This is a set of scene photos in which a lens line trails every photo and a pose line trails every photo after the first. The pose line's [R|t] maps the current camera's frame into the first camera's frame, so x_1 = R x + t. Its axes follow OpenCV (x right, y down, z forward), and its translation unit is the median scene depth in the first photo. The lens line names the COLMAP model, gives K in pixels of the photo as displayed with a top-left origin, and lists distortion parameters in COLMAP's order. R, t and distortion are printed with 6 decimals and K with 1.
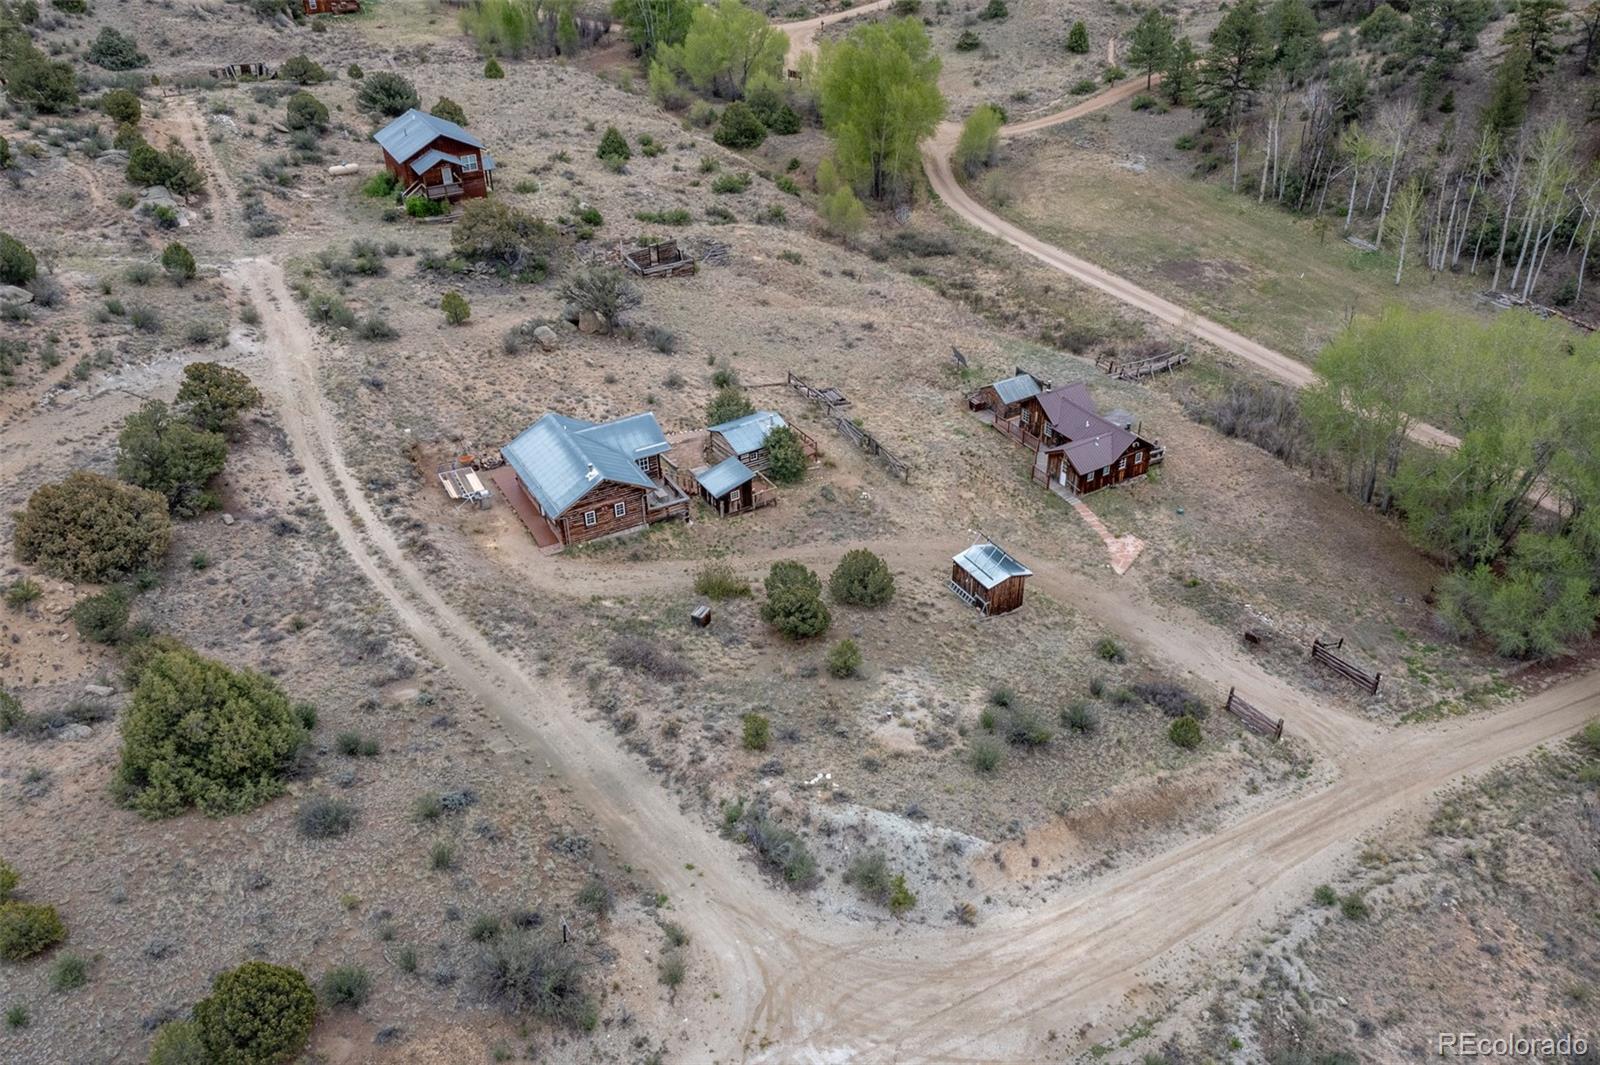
lens RADIAL K [[1271.1, 0, 790.7], [0, 1271.1, 532.7], [0, 0, 1]] dist [-0.017320, 0.017393]
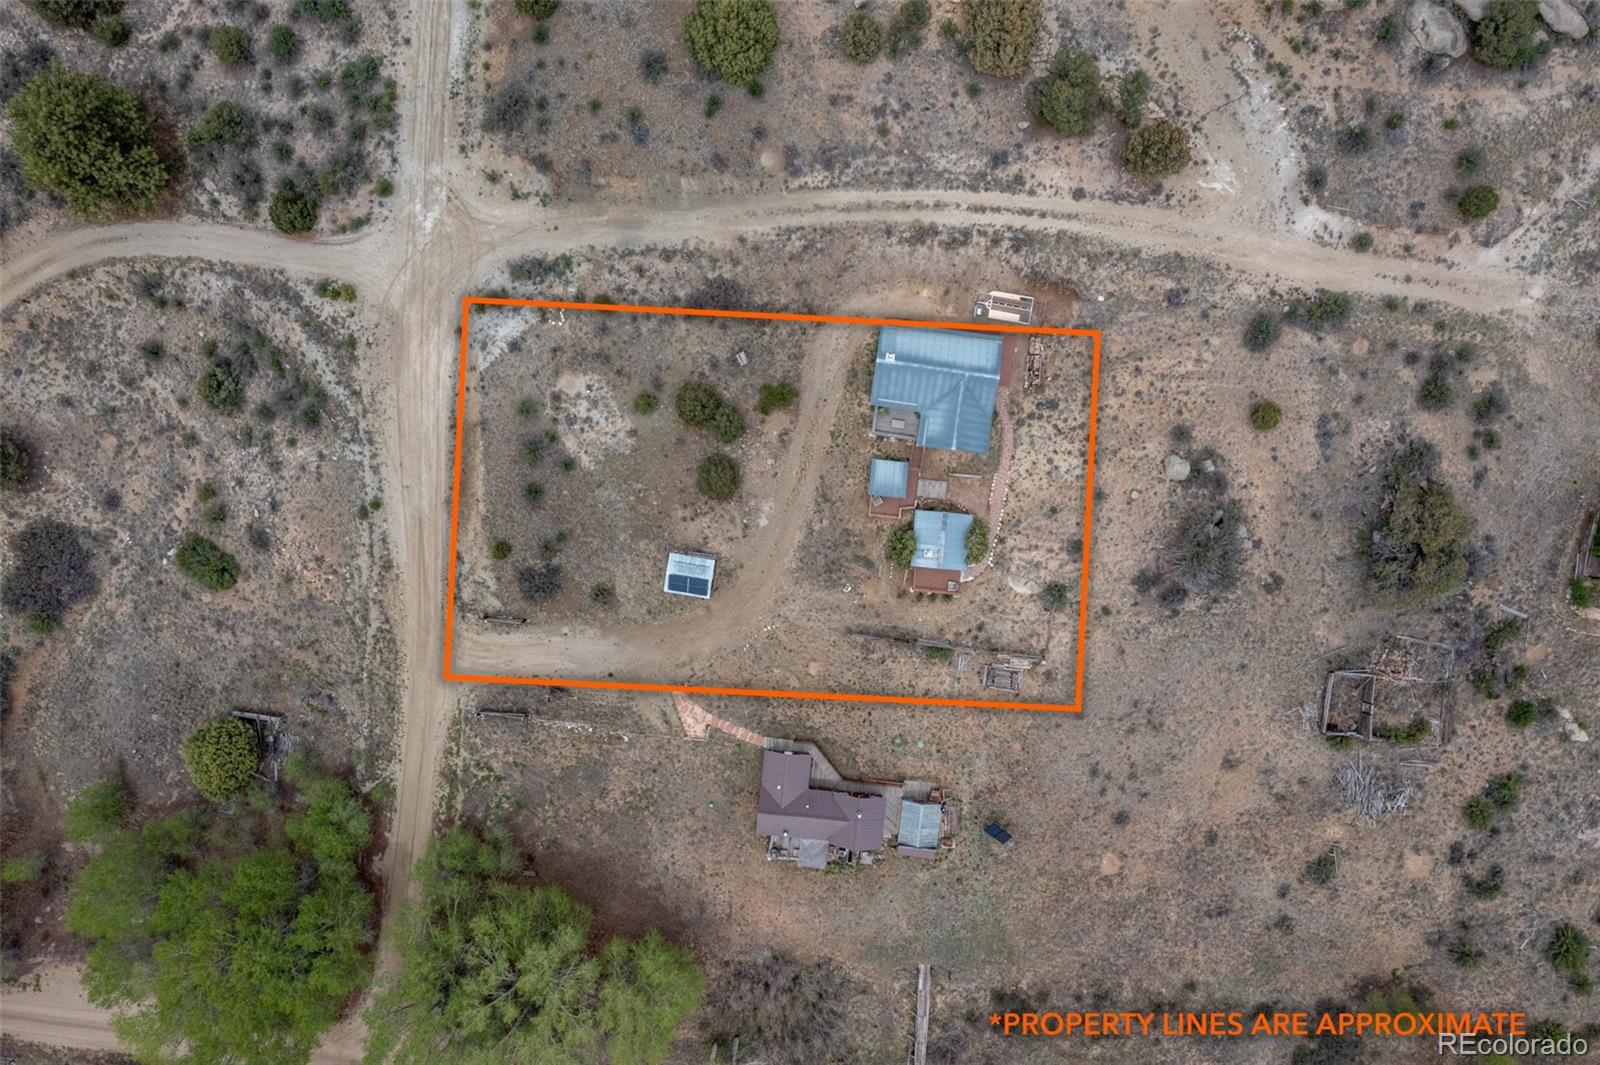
lens RADIAL K [[1271.1, 0, 797.8], [0, 1271.1, 535.0], [0, 0, 1]] dist [-0.017320, 0.017393]
pose [[-0.600352, 0.798677, 0.041134, -0.005282], [-0.405683, -0.348464, 0.844982, -1.226939], [0.689201, 0.490600, 0.533211, 0.331435]]
